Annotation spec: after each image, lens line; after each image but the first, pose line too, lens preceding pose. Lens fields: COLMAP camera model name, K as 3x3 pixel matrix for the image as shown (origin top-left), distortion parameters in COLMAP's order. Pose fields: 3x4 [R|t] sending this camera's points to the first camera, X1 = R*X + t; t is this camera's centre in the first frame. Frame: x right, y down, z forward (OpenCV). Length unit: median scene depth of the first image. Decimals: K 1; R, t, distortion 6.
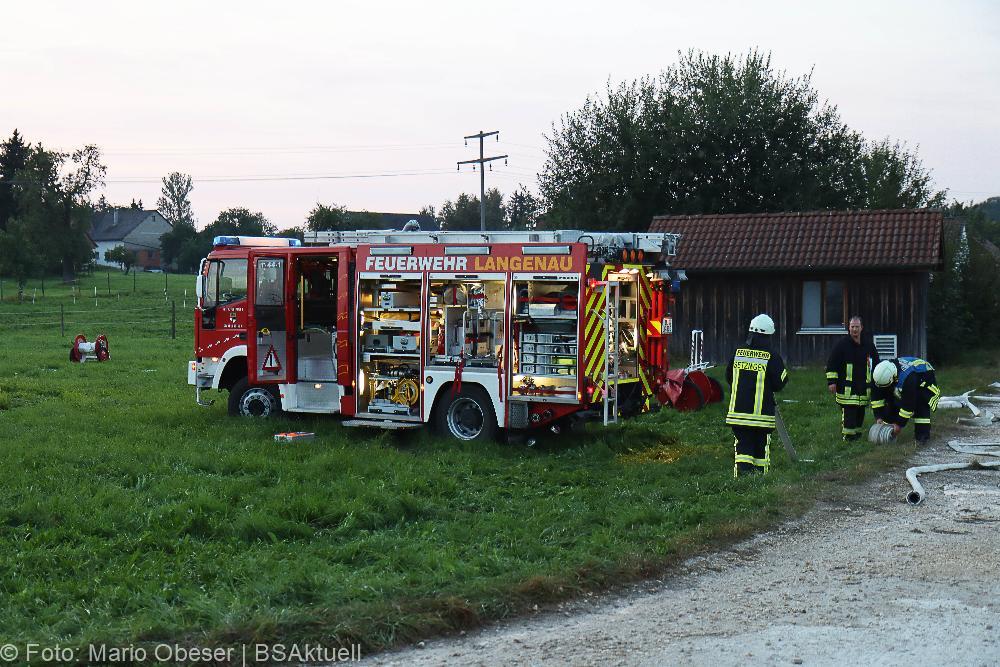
lens RADIAL K [[1388.9, 0, 500.1], [0, 1388.9, 325.3], [0, 0, 1]] dist [-0.013772, 0.000000]
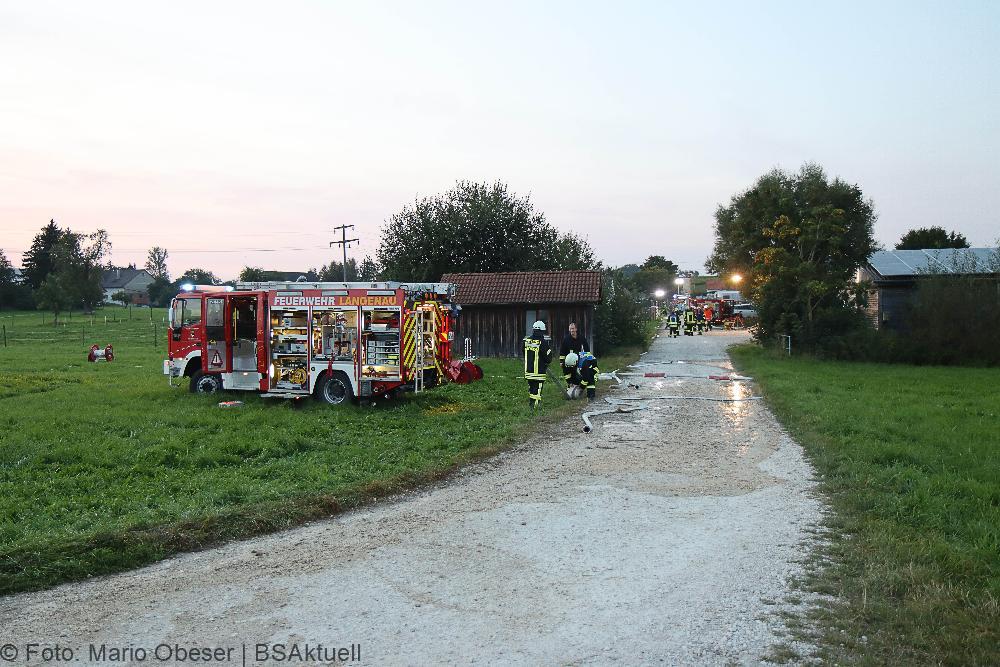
lens RADIAL K [[1388.9, 0, 500.3], [0, 1388.9, 335.7], [0, 0, 1]] dist [-0.013772, 0.000000]
pose [[0.978225, -0.014126, 0.207068, -0.178988], [0.006390, 0.999258, 0.037982, -0.065252], [-0.207450, -0.035832, 0.977589, -0.719249]]
